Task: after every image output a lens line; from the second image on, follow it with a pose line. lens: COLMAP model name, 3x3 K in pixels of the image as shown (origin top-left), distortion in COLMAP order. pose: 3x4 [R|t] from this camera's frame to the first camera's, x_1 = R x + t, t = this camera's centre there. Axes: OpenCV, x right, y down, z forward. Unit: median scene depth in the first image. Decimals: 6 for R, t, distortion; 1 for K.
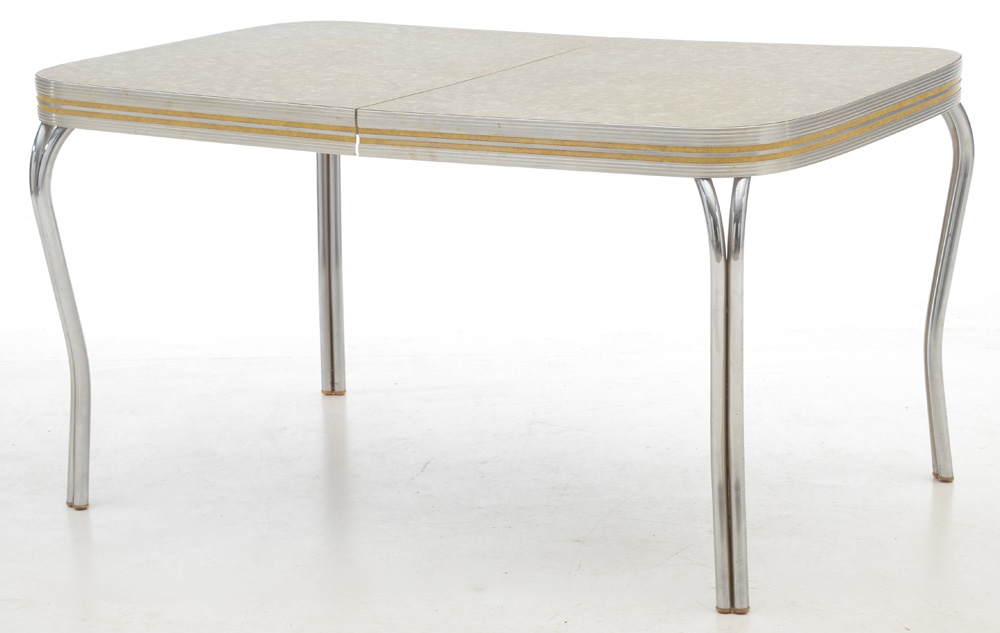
lens RADIAL K [[2660.6, 0, 500.0], [0, 2660.6, 316.5], [0, 0, 1]] dist [0.499723, 0.116893]
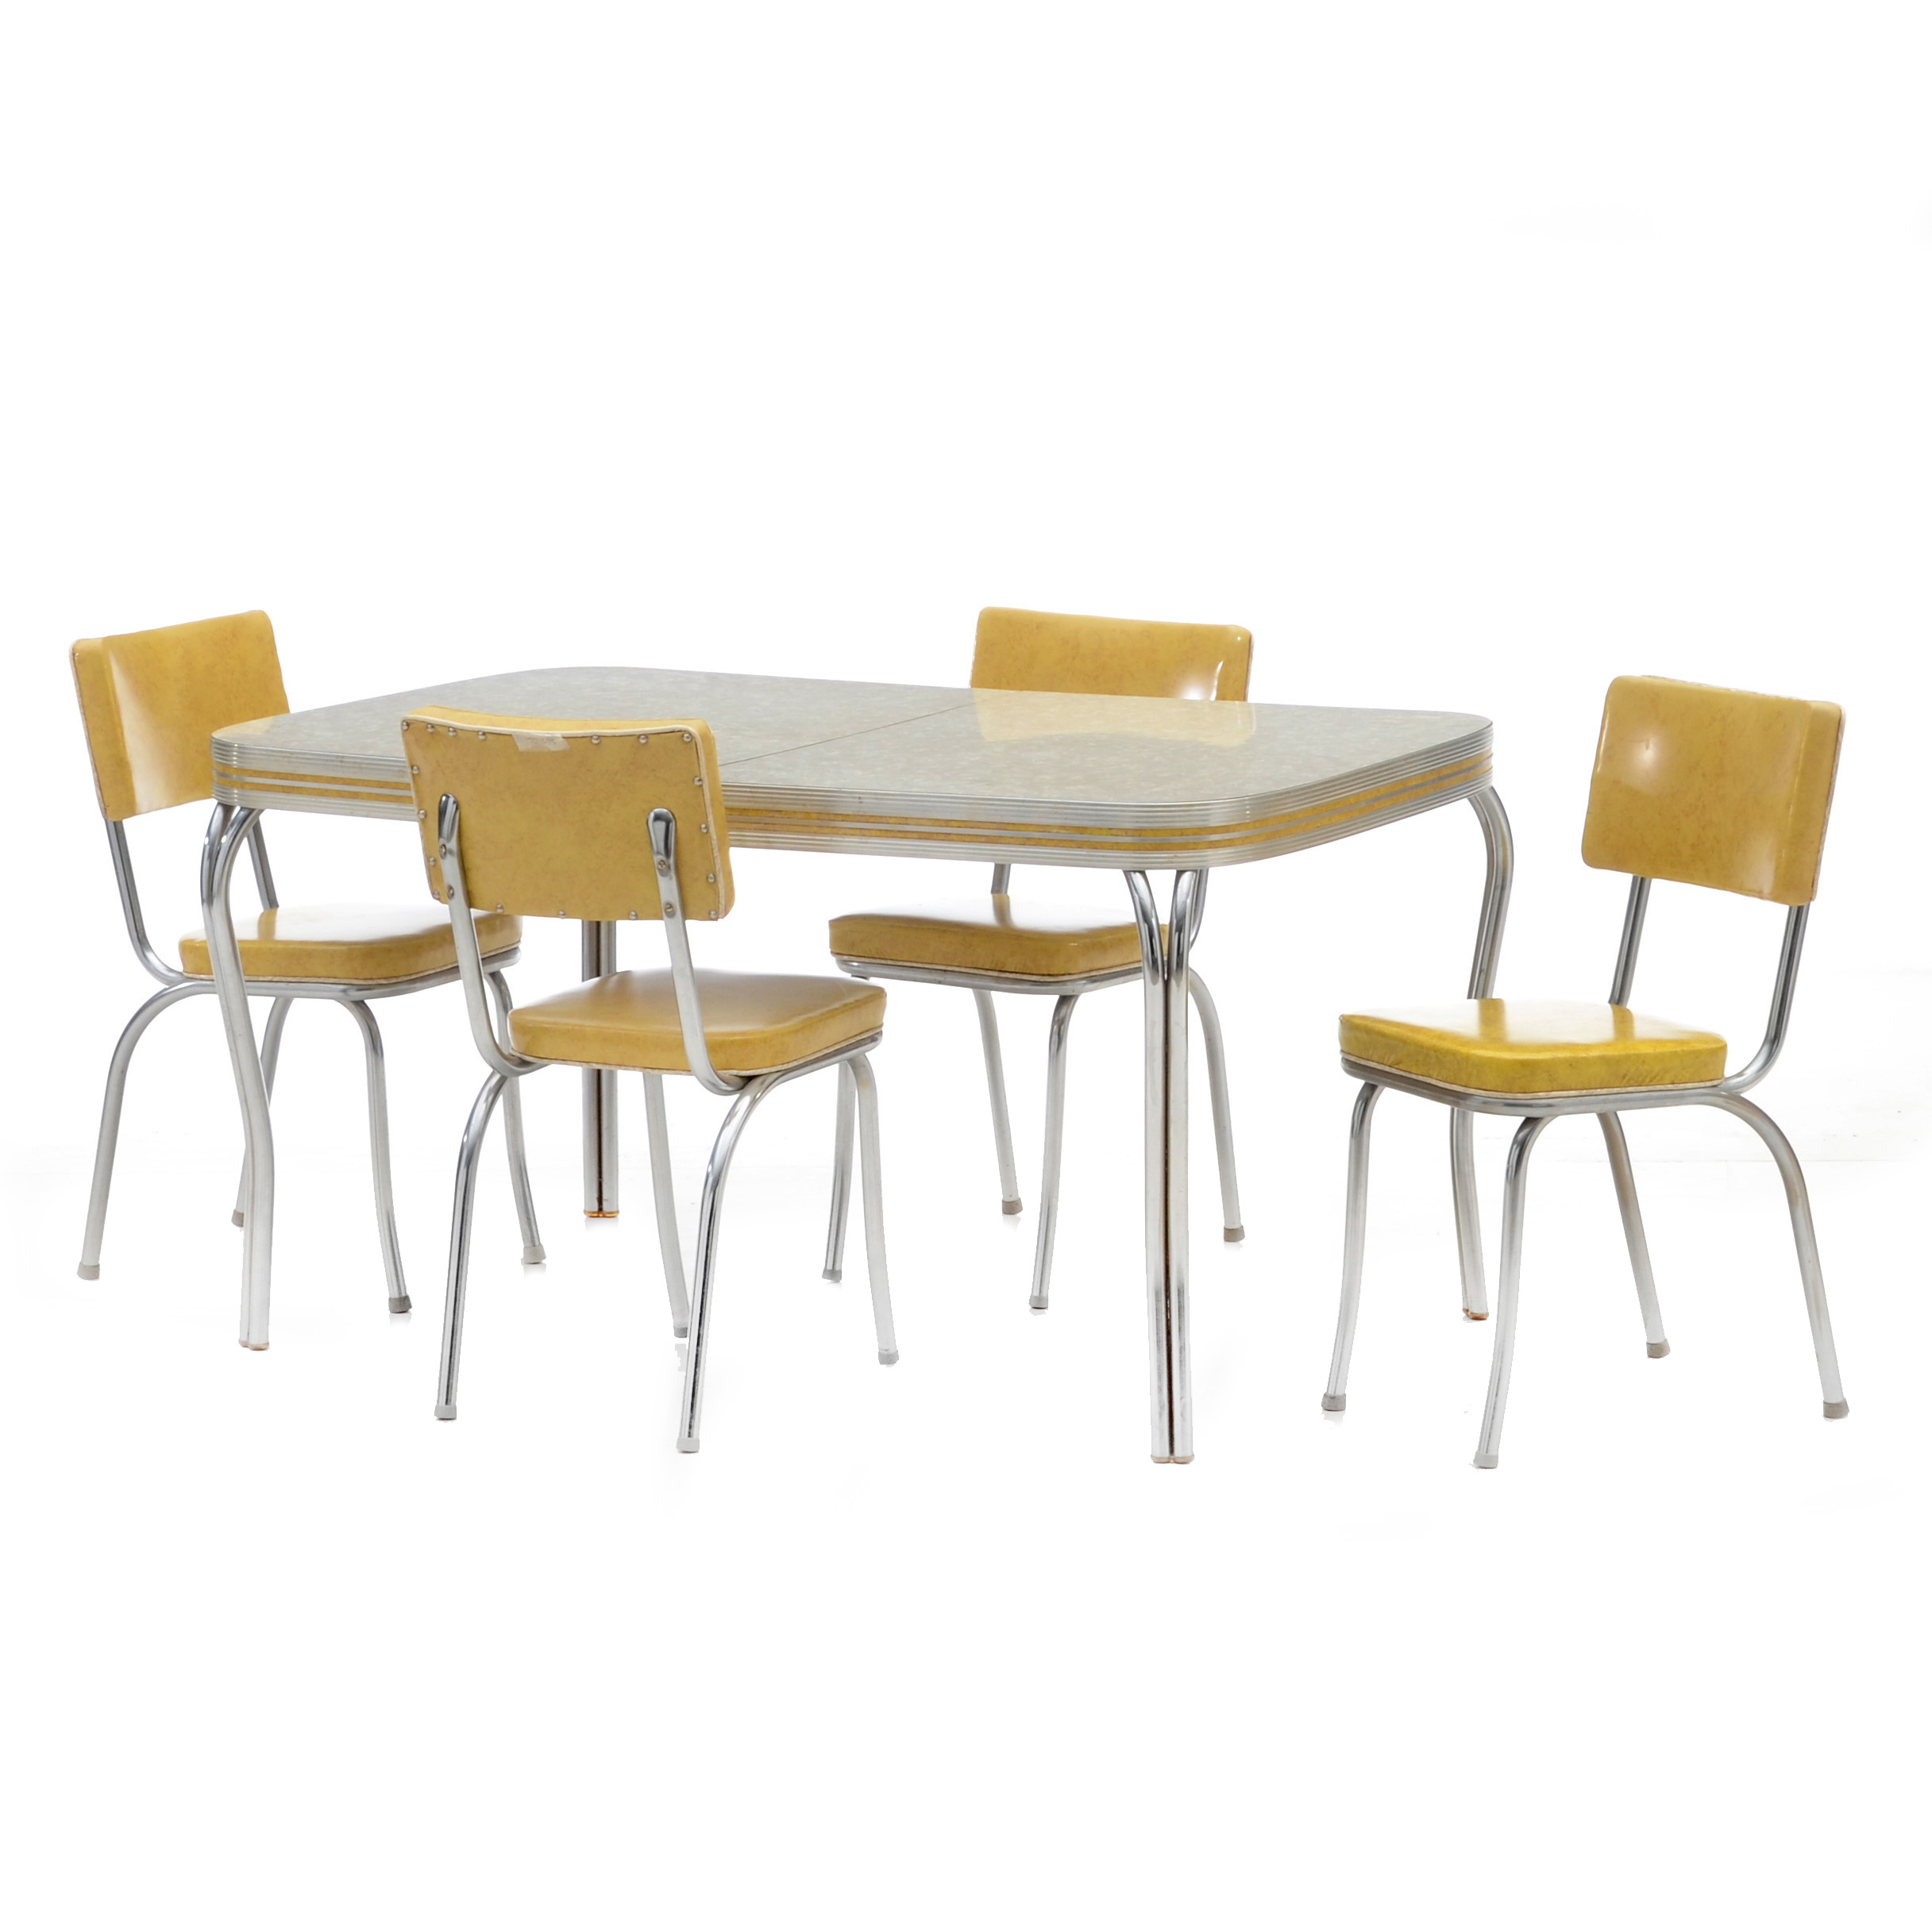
lens RADIAL K [[5131.3, 0, 966.0], [0, 5131.3, 966.0], [0, 0, 1]] dist [0.068658, 0.218463]
pose [[0.999501, 0.008176, 0.030520, -0.014046], [-0.006337, 0.998185, -0.059892, 0.058932], [-0.030954, 0.059669, 0.997738, -0.411928]]
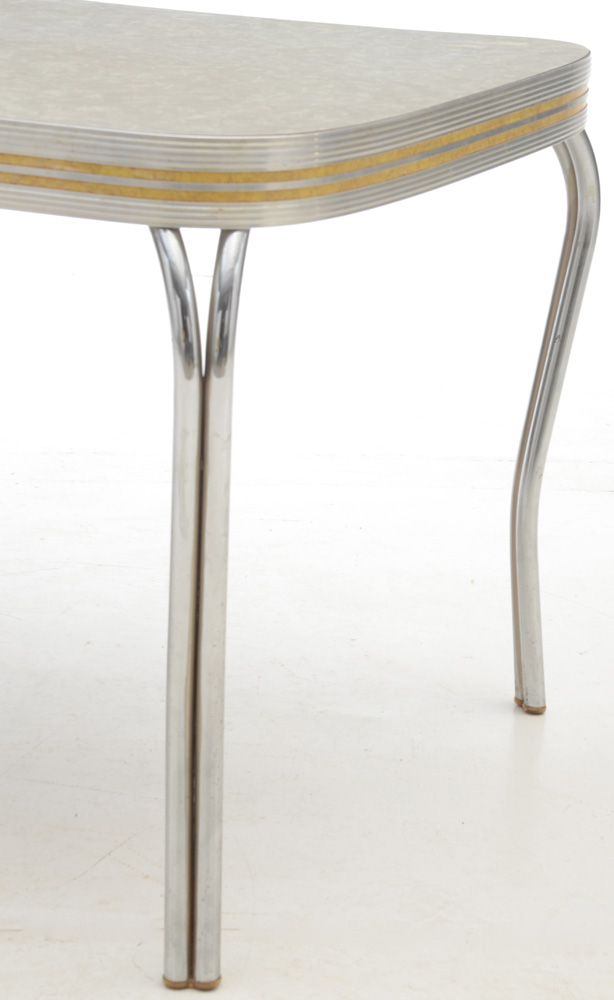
lens RADIAL K [[2662.5, 0, 338.6], [0, 2662.5, 499.1], [0, 0, 1]] dist [0.556499, 0.869906]
pose [[0.992359, 0.029545, 0.119794, 0.045193], [-0.034942, 0.998455, 0.043204, -0.020060], [-0.118333, -0.047060, 0.991858, 0.425970]]
